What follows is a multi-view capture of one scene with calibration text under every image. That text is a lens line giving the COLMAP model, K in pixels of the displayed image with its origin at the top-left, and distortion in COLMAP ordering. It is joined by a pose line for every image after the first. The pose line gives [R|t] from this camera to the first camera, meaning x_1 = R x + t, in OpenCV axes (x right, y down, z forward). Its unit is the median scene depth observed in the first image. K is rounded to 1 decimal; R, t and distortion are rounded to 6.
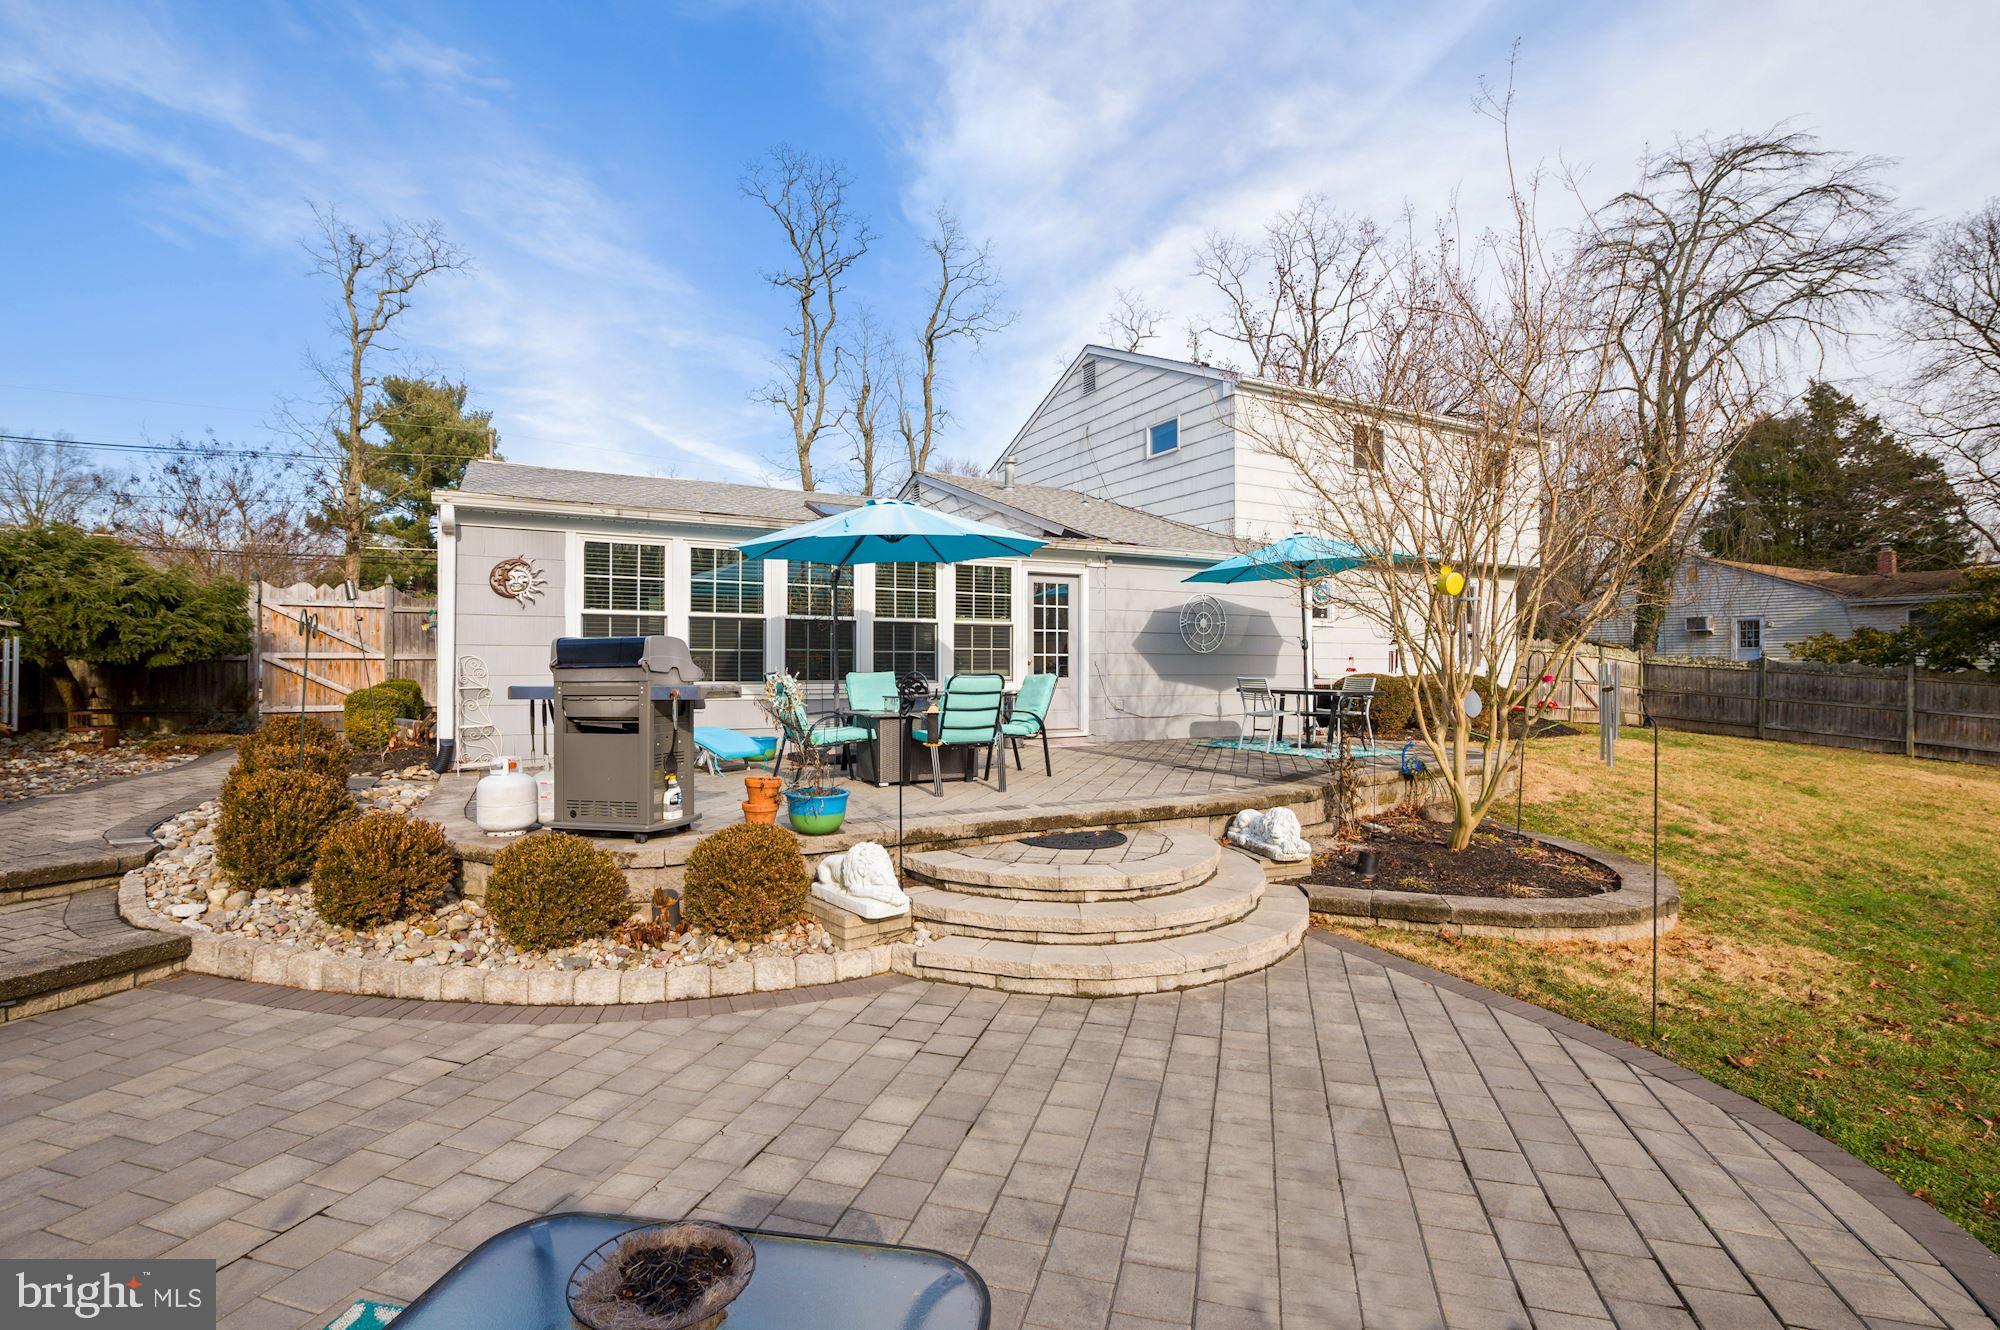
lens RADIAL K [[912.9, 0, 1000.0], [0, 912.9, 665.0], [0, 0, 1]] dist [-0.009905, -0.000335]
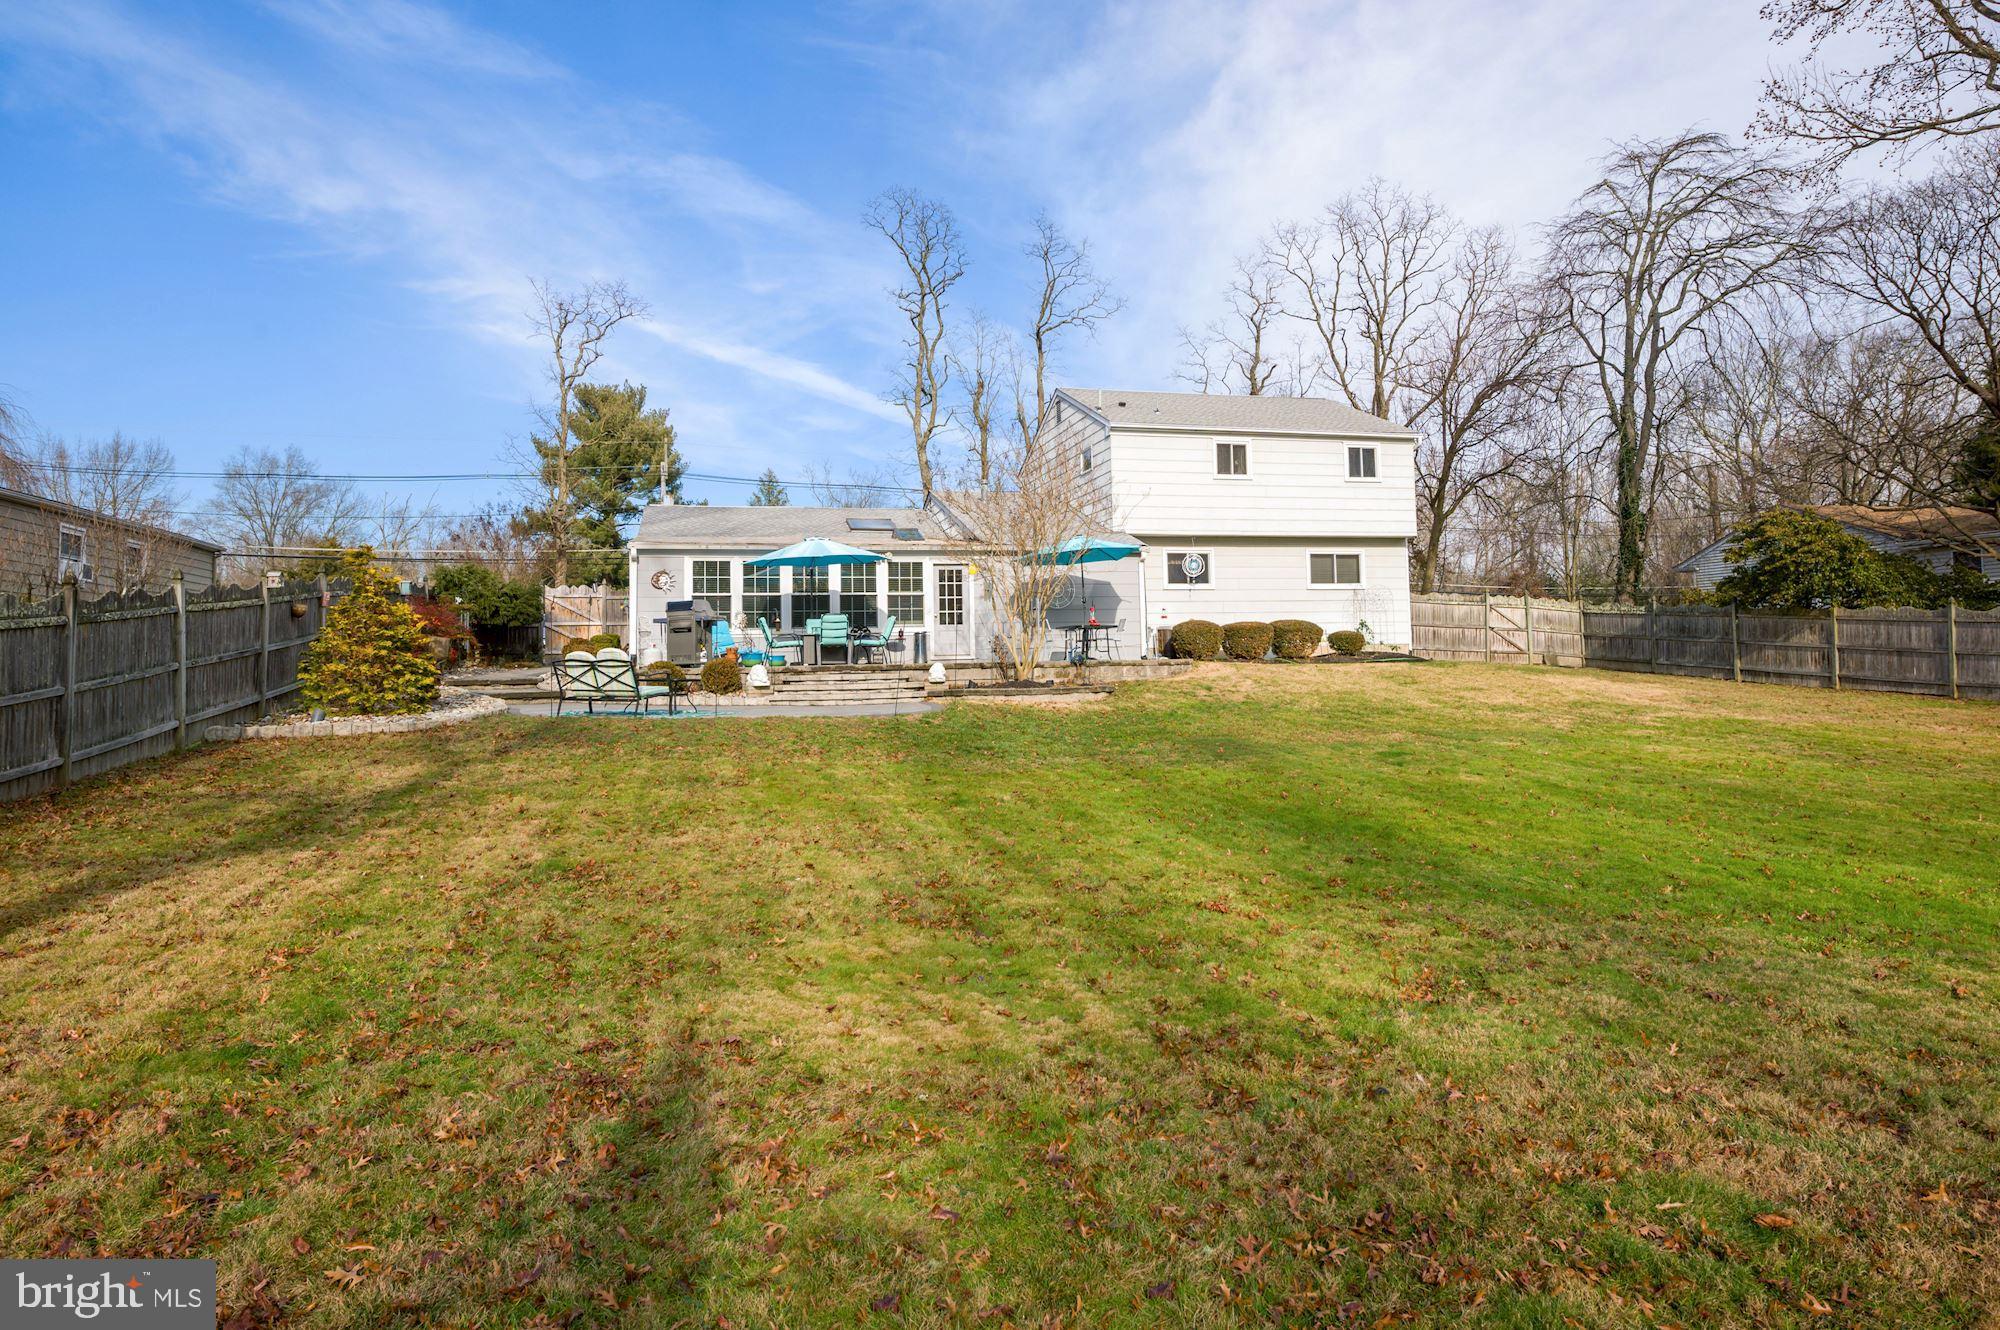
lens RADIAL K [[1203.8, 0, 1007.4], [0, 1203.8, 587.3], [0, 0, 1]] dist [-0.004497, -0.000064]
pose [[0.970669, -0.036121, -0.237691, 0.717914], [0.021213, 0.997661, -0.064983, 0.095369], [0.239482, 0.058035, 0.969165, -1.197927]]
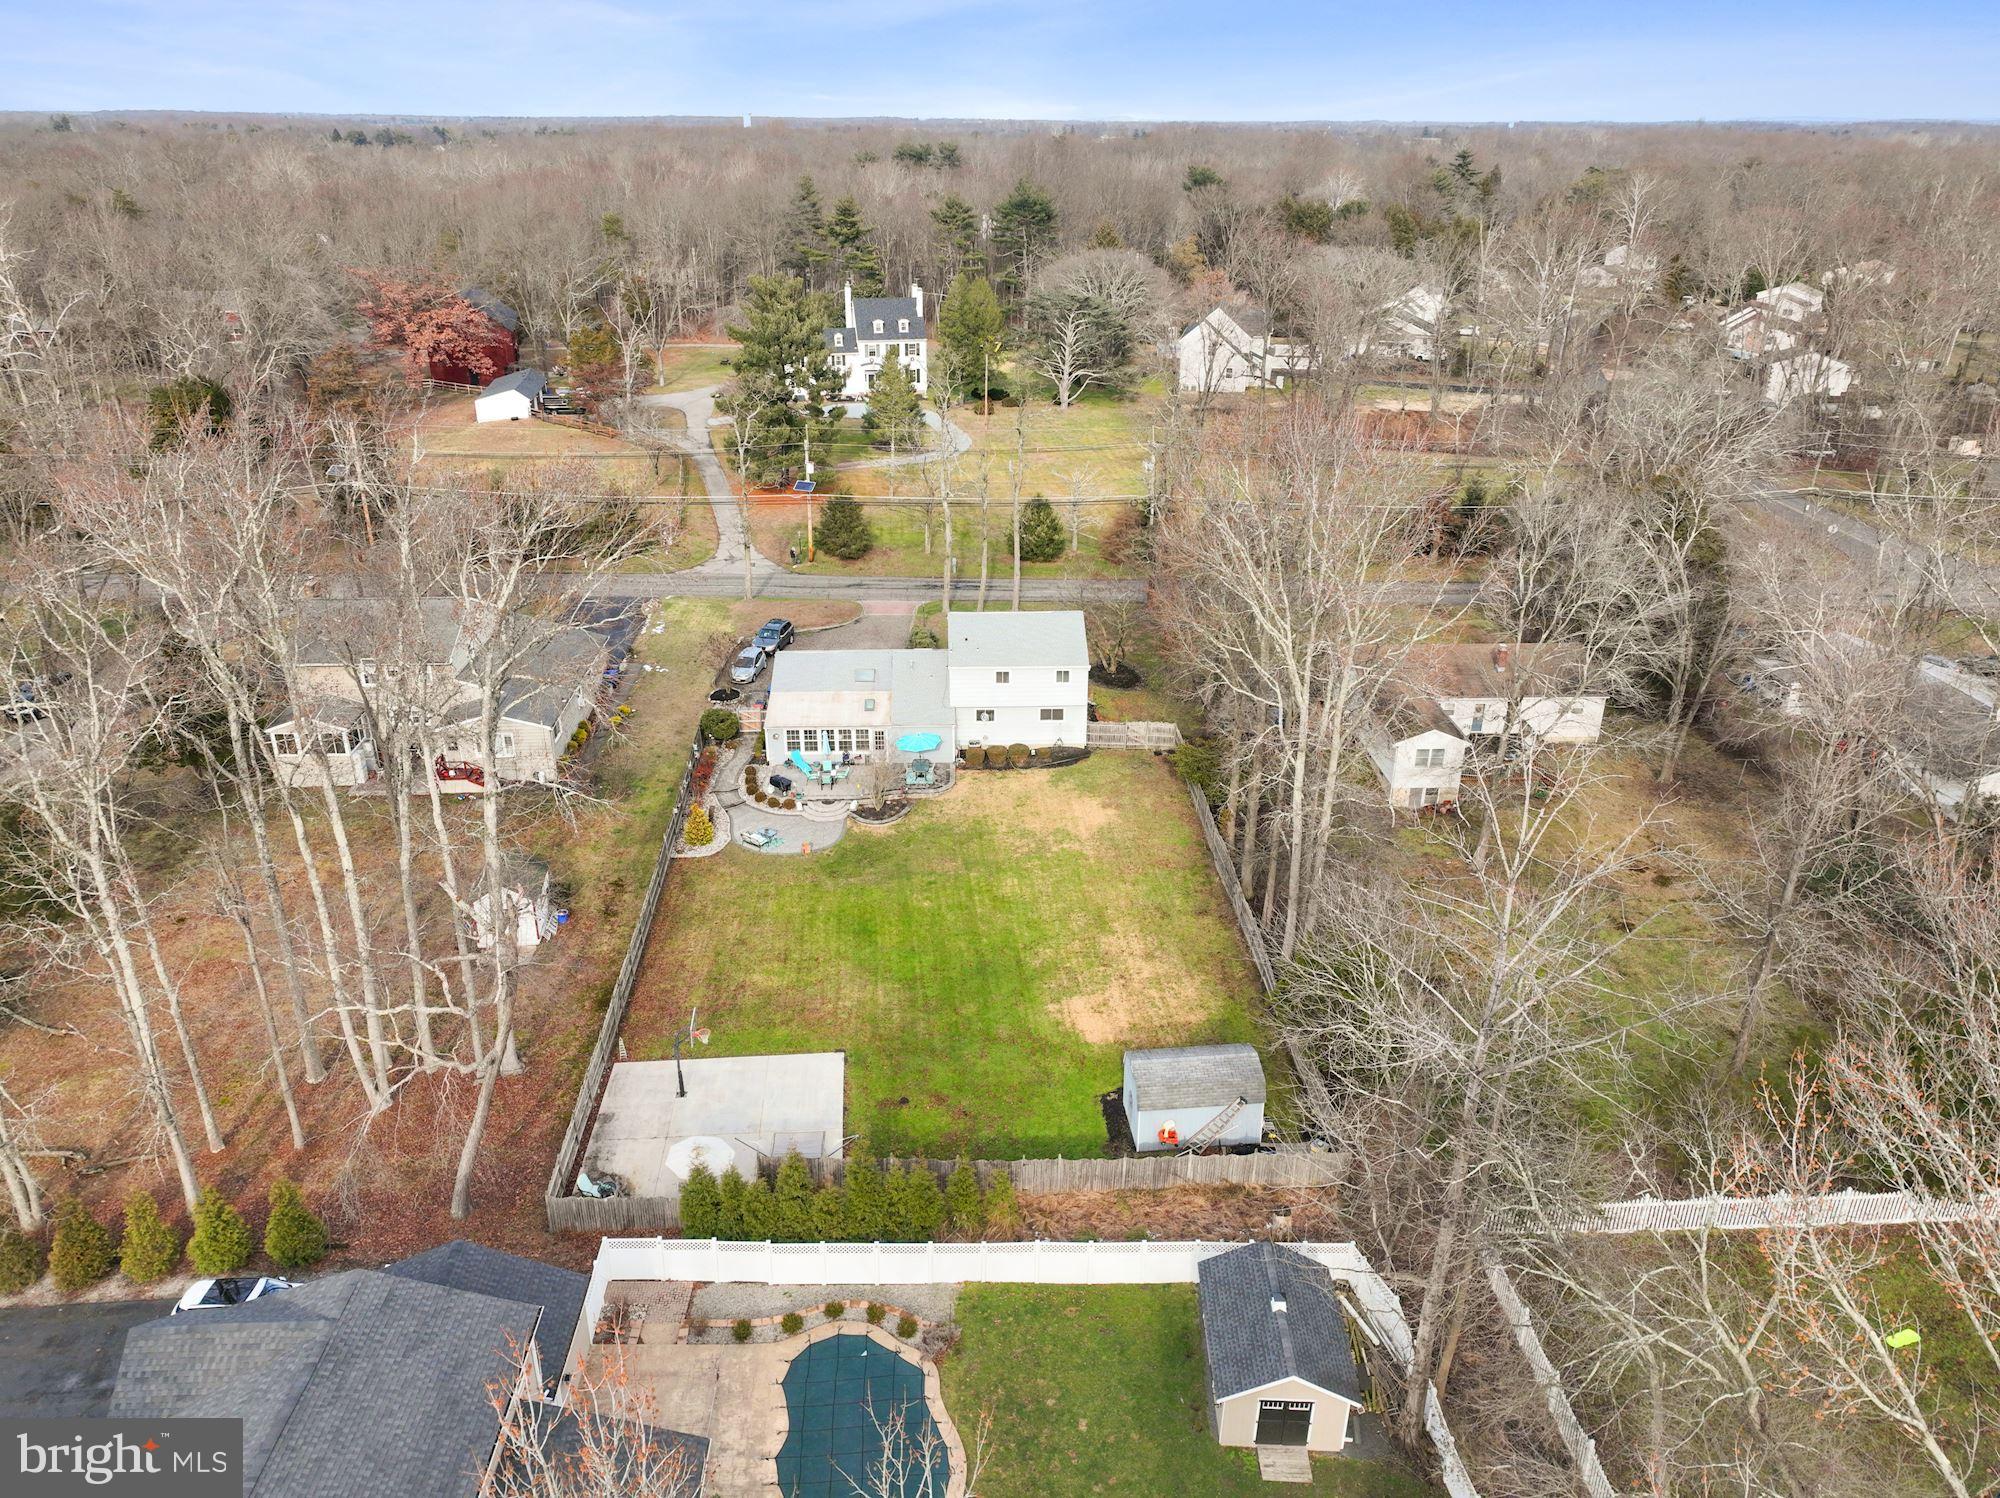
lens RADIAL K [[1402.6, 0, 1000.0], [0, 1402.6, 749.0], [0, 0, 1]] dist [0.005678, 0.006047]
pose [[0.898964, 0.183044, -0.397943, 3.572587], [-0.001310, 0.909619, 0.415442, -3.064146], [0.438020, -0.372946, 0.817954, -4.742526]]
